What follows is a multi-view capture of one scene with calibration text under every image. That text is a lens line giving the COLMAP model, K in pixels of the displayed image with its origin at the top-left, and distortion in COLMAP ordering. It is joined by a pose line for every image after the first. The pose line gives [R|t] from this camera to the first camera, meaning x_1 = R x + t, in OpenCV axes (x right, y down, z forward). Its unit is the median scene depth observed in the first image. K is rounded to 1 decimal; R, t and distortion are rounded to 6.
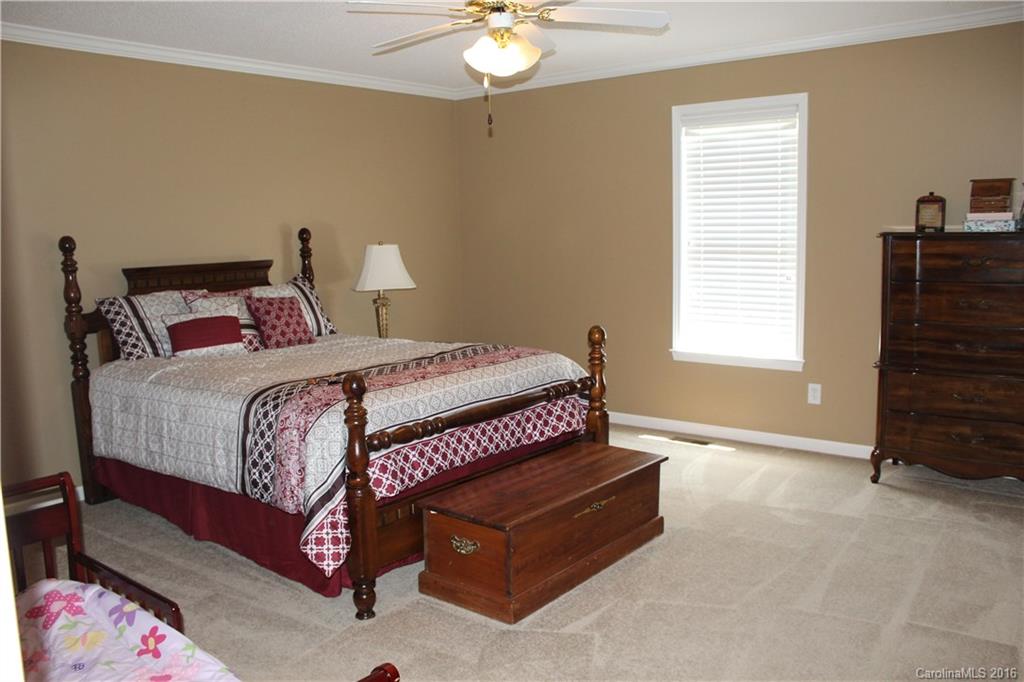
lens RADIAL K [[835.1, 0, 512.0], [0, 835.1, 341.0], [0, 0, 1]] dist [-0.179170, 0.142712]
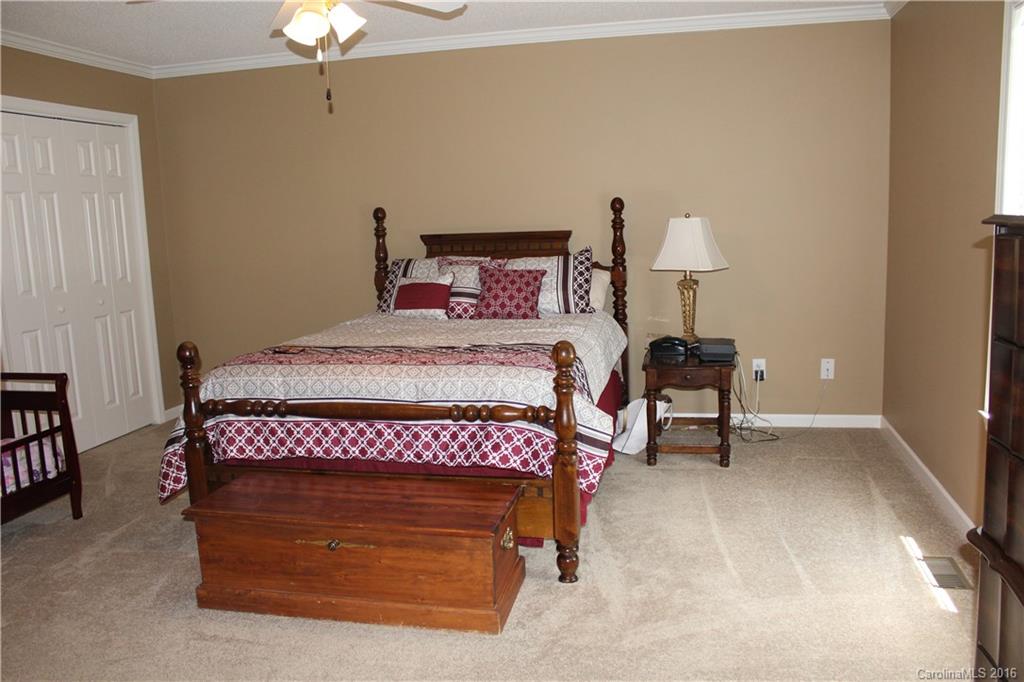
lens RADIAL K [[824.4, 0, 511.3], [0, 824.4, 368.8], [0, 0, 1]] dist [-0.031440, -0.005864]
pose [[0.419244, 0.183942, -0.889044, 0.722826], [-0.093734, 0.982797, 0.159137, -0.106811], [0.903022, 0.016617, 0.429274, 0.633990]]
